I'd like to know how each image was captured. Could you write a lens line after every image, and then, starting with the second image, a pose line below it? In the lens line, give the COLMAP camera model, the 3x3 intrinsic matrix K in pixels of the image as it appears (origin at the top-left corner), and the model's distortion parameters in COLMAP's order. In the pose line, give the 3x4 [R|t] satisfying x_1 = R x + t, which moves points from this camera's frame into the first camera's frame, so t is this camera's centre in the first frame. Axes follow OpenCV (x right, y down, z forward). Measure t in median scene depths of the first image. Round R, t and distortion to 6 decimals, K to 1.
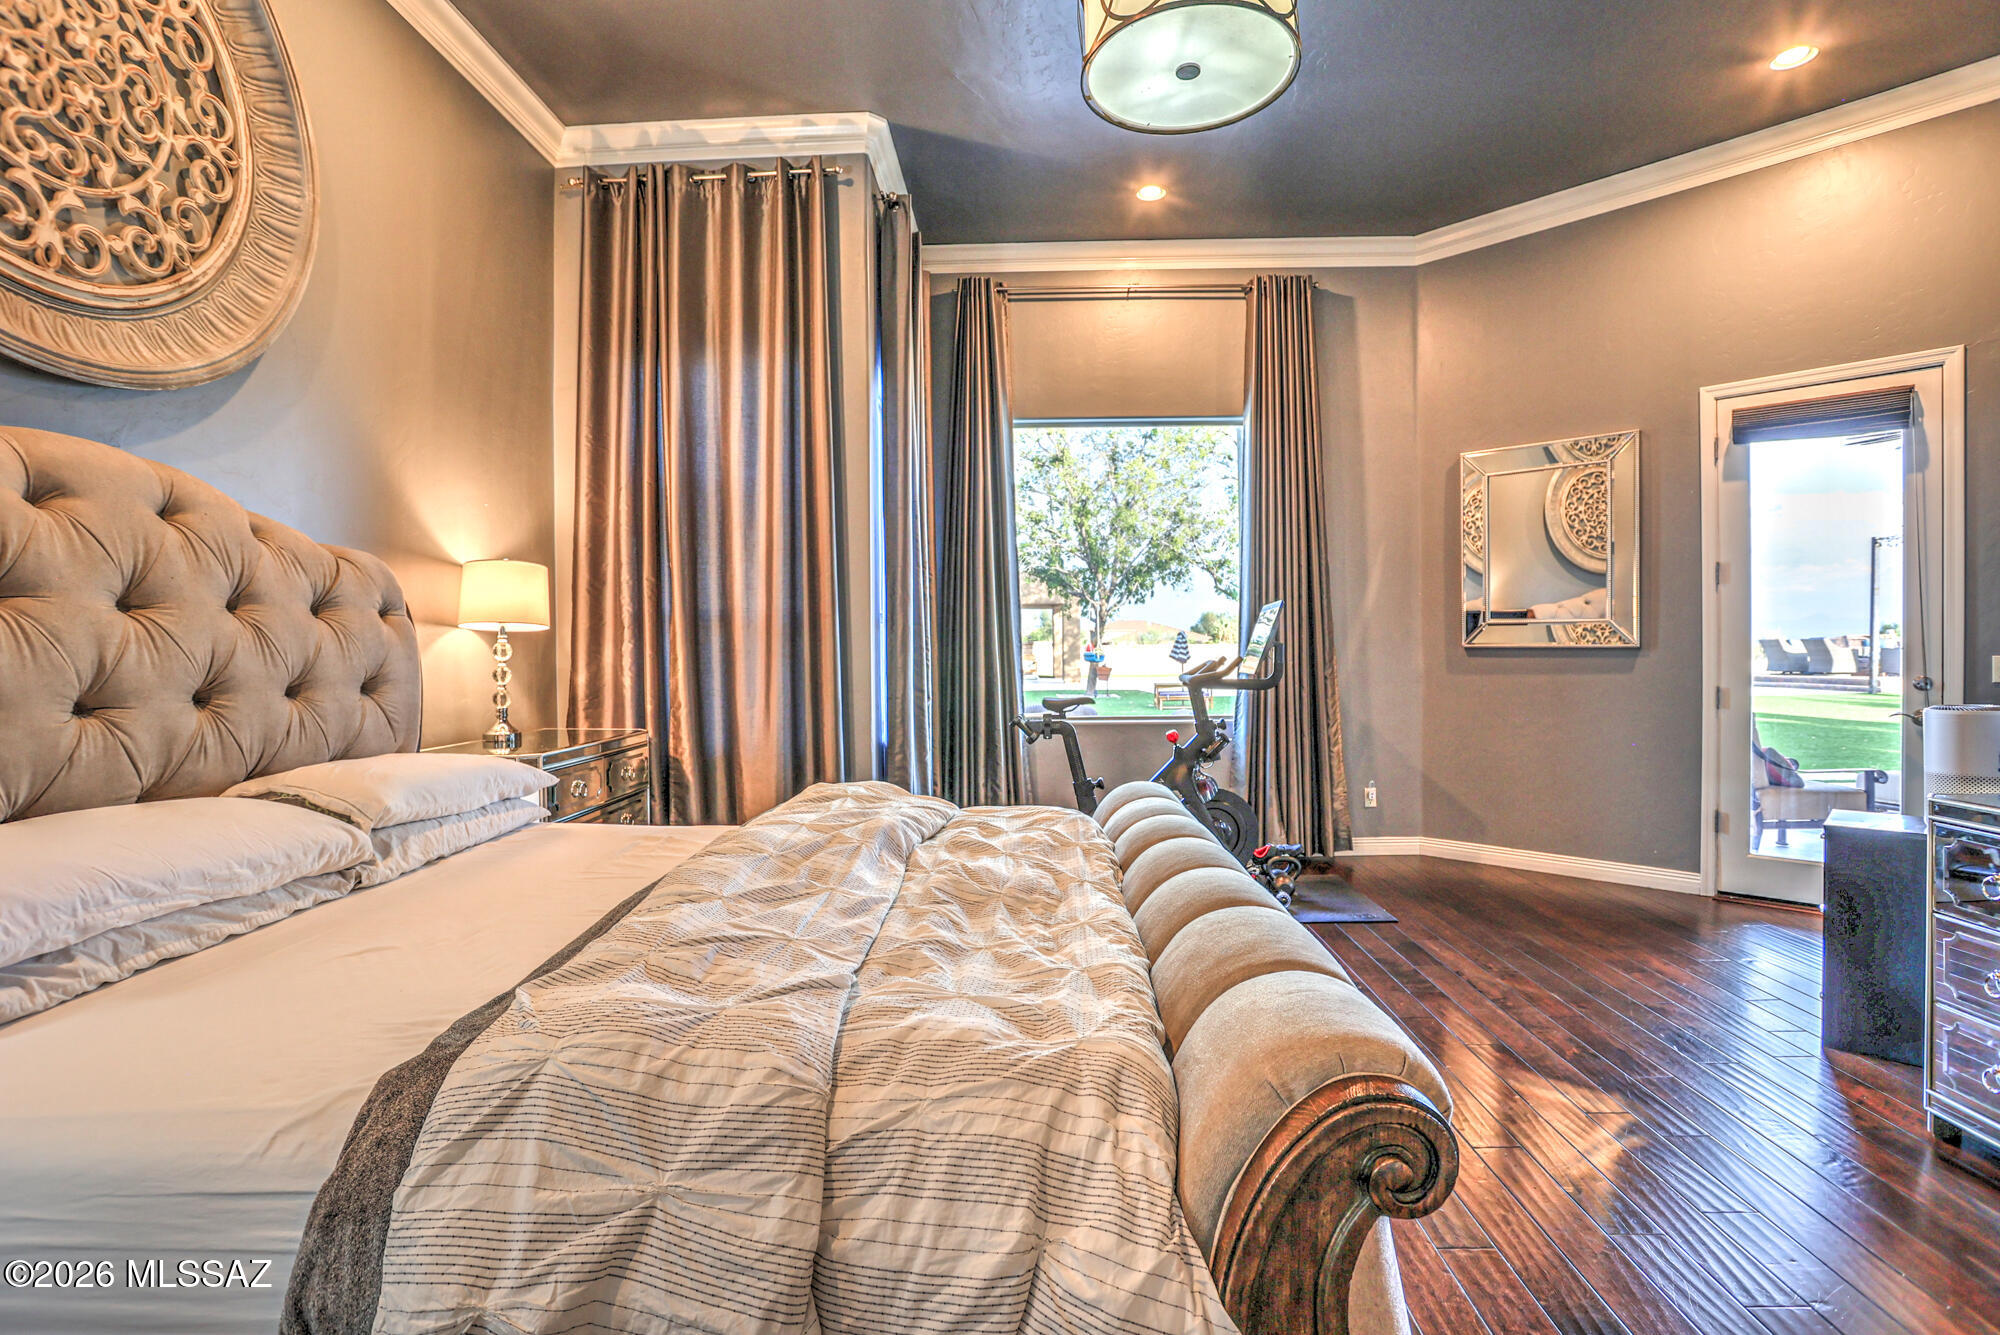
lens RADIAL K [[975.9, 0, 987.4], [0, 975.9, 649.4], [0, 0, 1]] dist [-0.046727, 0.019845]
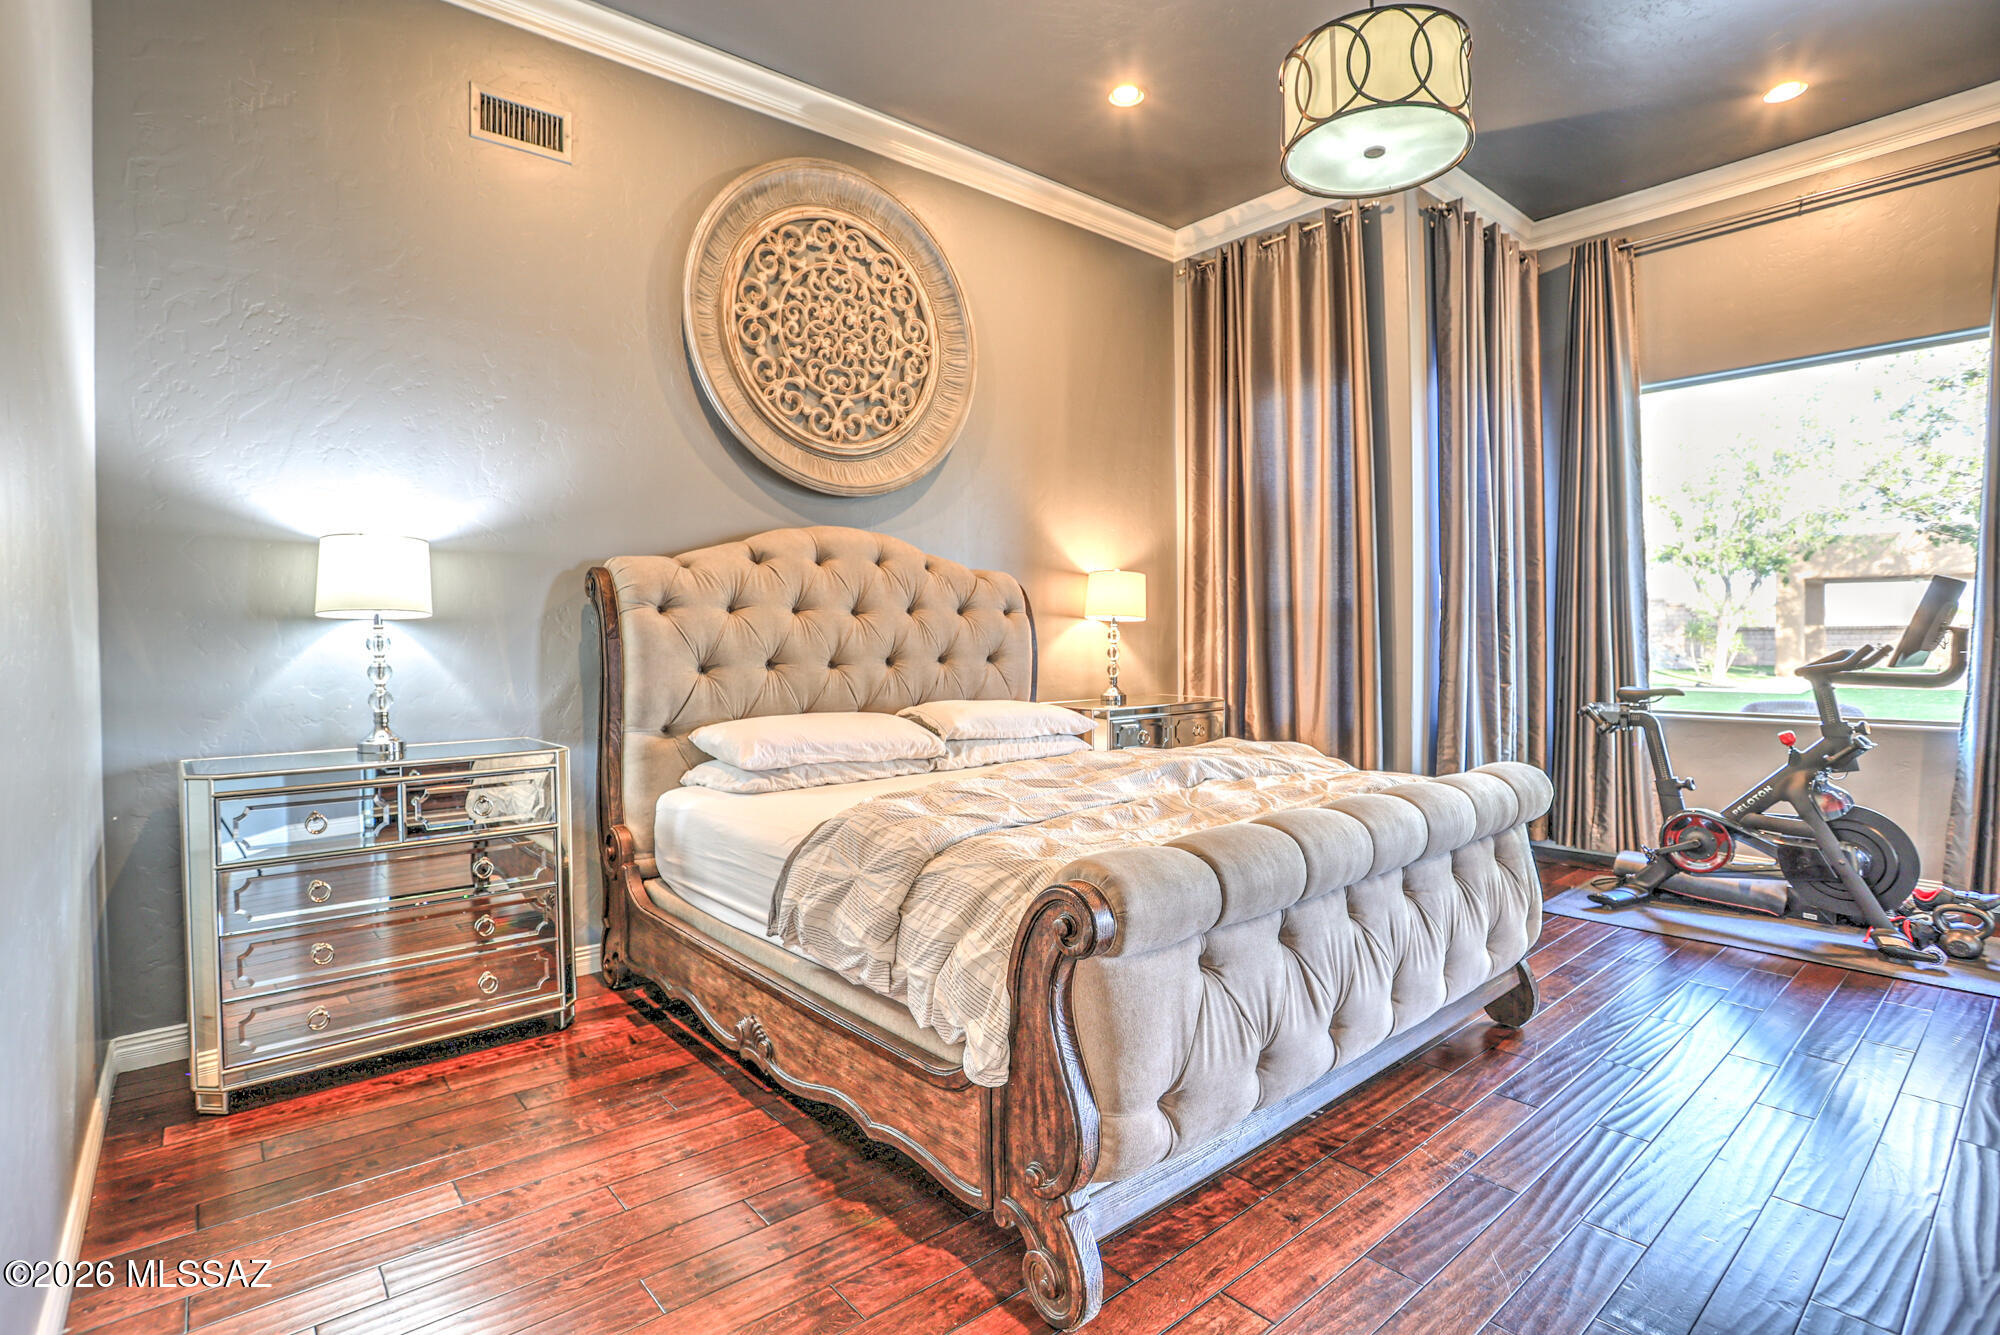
lens RADIAL K [[976.1, 0, 997.4], [0, 976.1, 641.8], [0, 0, 1]] dist [-0.062859, 0.018855]
pose [[0.687790, 0.007055, -0.725875, 0.621779], [-0.000538, 0.999957, 0.009210, -0.003885], [0.725909, -0.005944, 0.687765, -0.133451]]
